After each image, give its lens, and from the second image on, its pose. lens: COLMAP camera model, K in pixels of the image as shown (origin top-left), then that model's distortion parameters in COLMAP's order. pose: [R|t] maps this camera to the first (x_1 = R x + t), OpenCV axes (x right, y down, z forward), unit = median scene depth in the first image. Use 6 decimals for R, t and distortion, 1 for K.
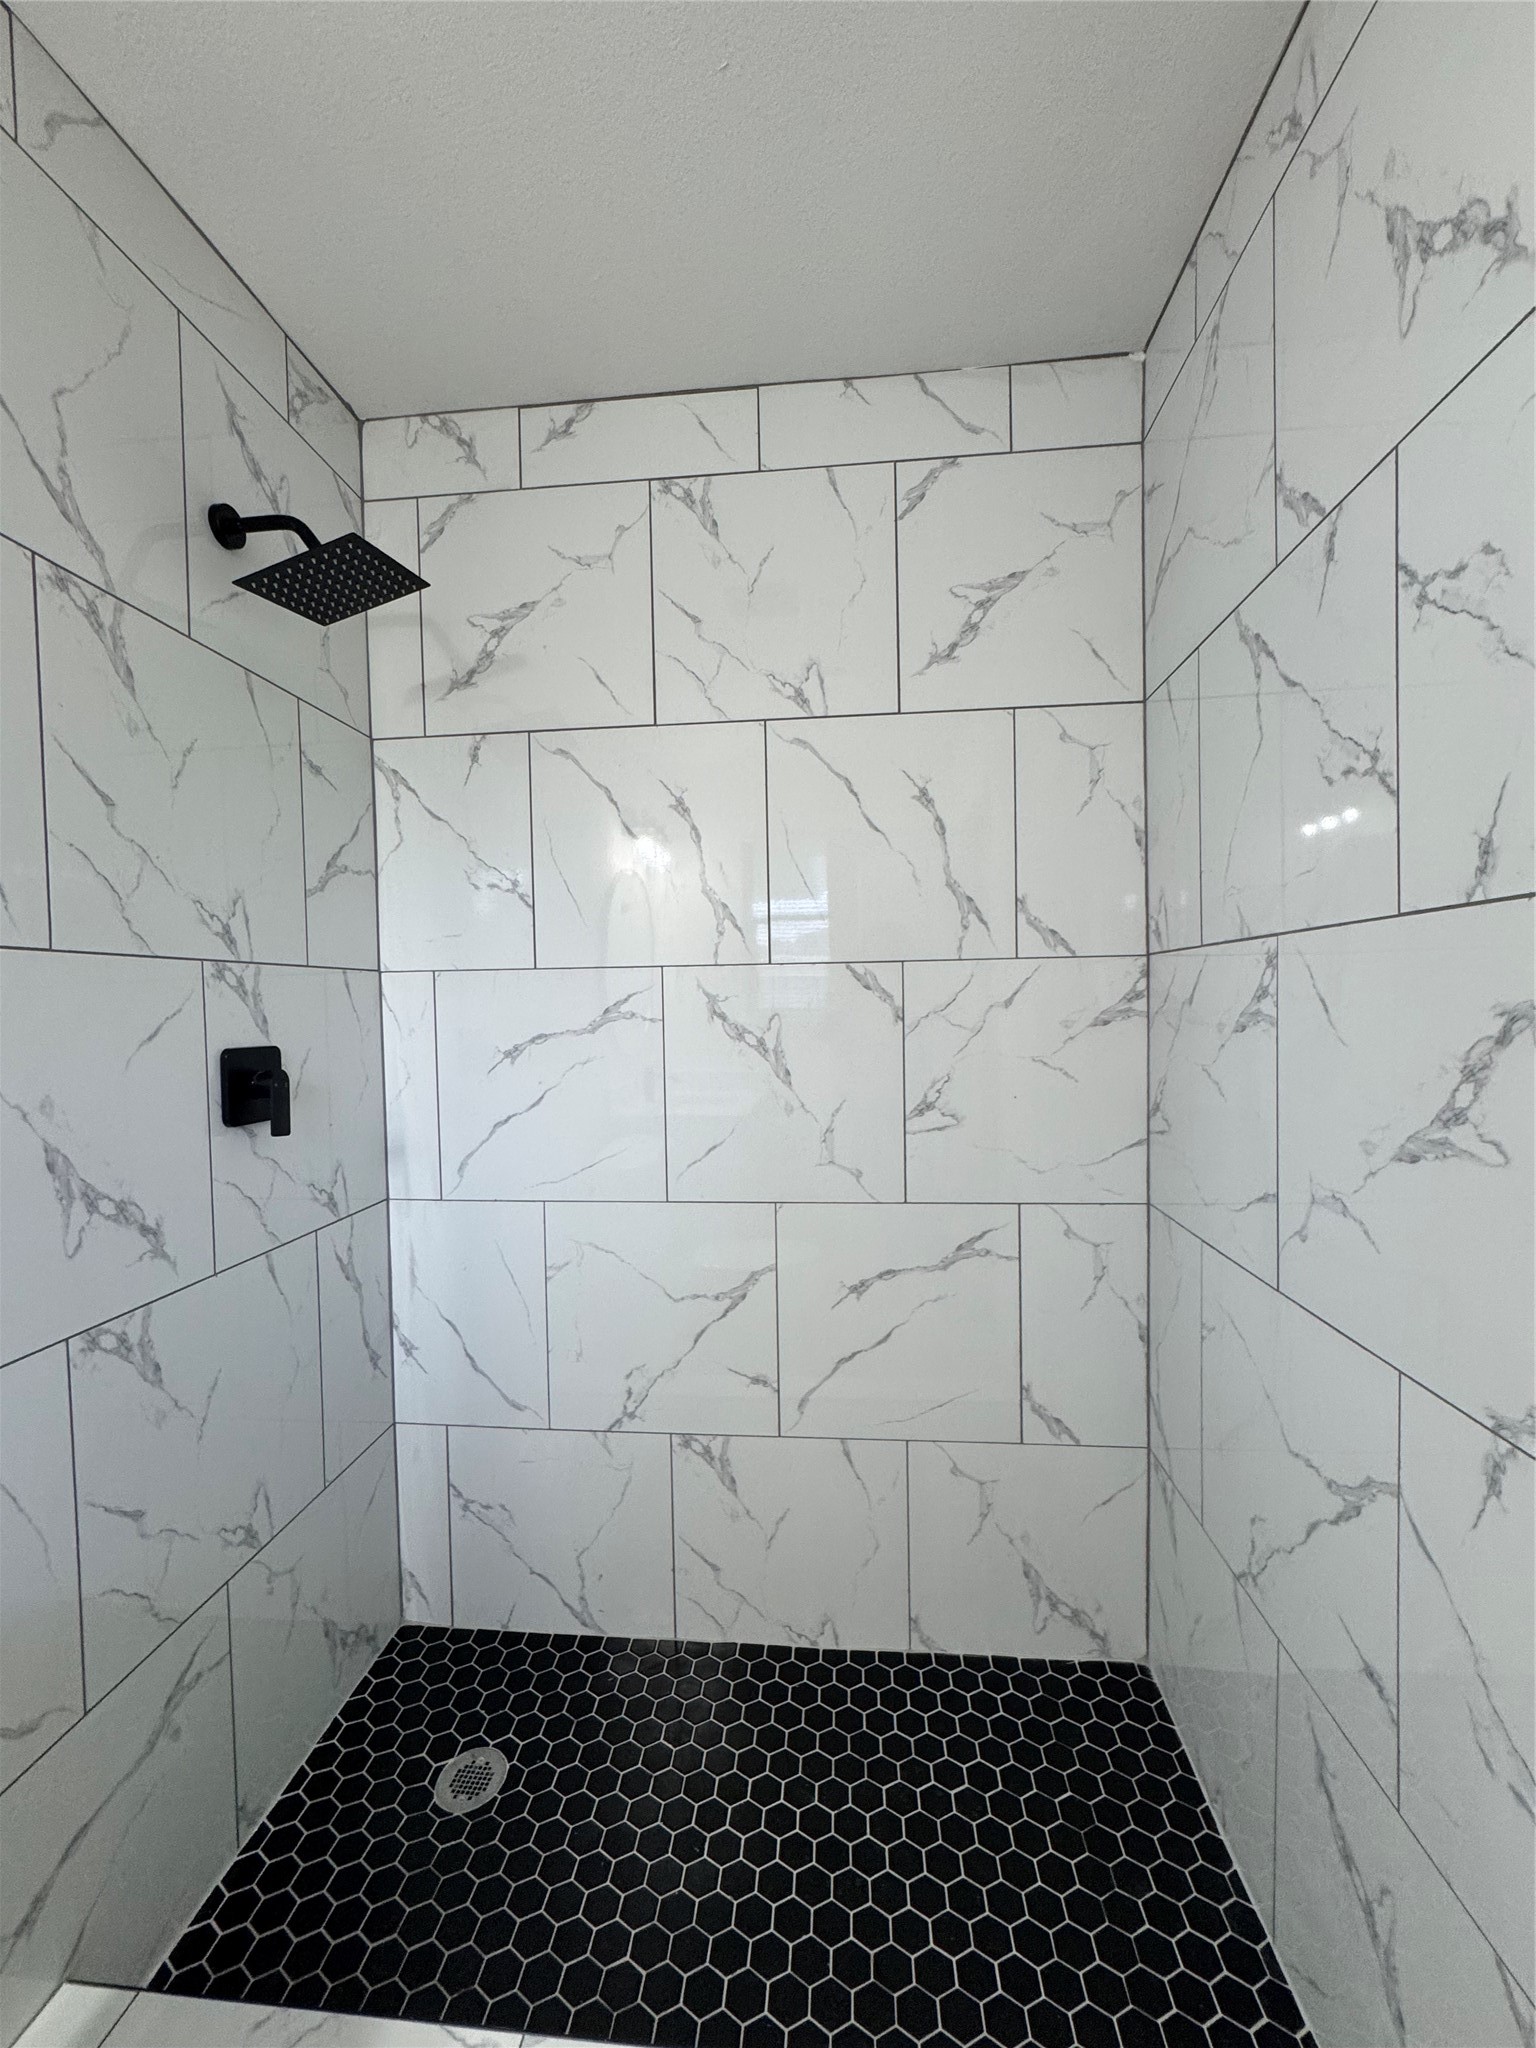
lens RADIAL K [[820.9, 0, 769.0], [0, 820.9, 1024.1], [0, 0, 1]] dist [-0.002437, -0.000013]
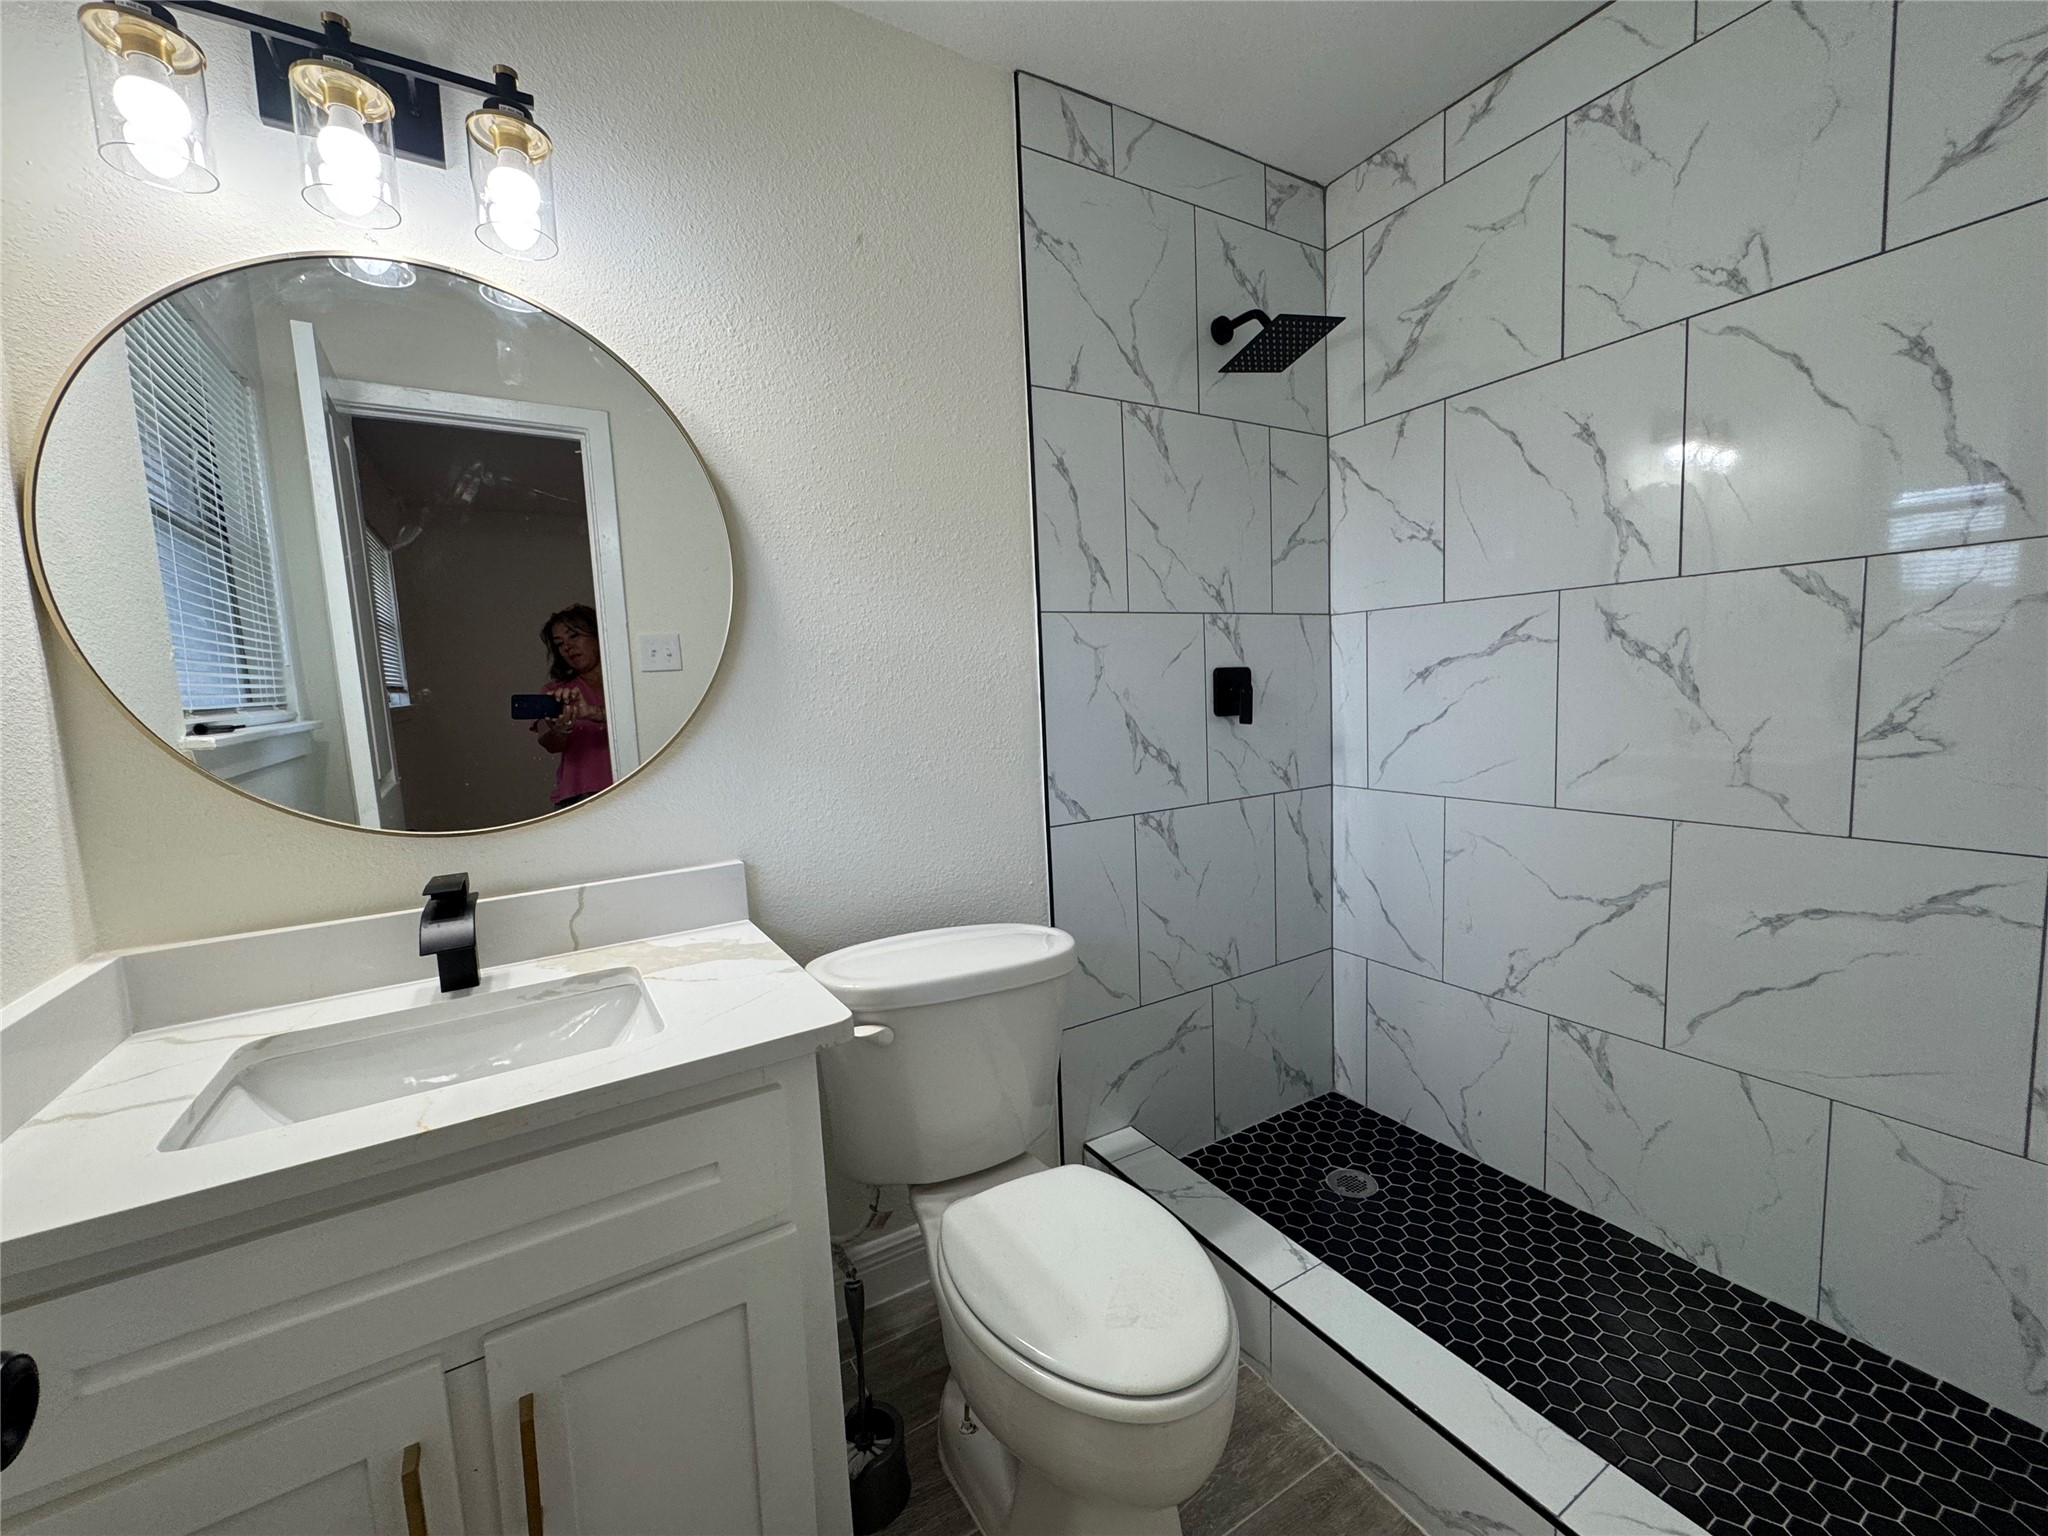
lens RADIAL K [[820.9, 0, 1023.3], [0, 820.9, 767.9], [0, 0, 1]] dist [-0.002437, -0.000013]
pose [[0.592373, 0.075281, -0.802139, 0.341736], [0.009347, 0.994916, 0.100276, 0.048362], [0.805610, -0.066898, 0.588657, -0.221702]]
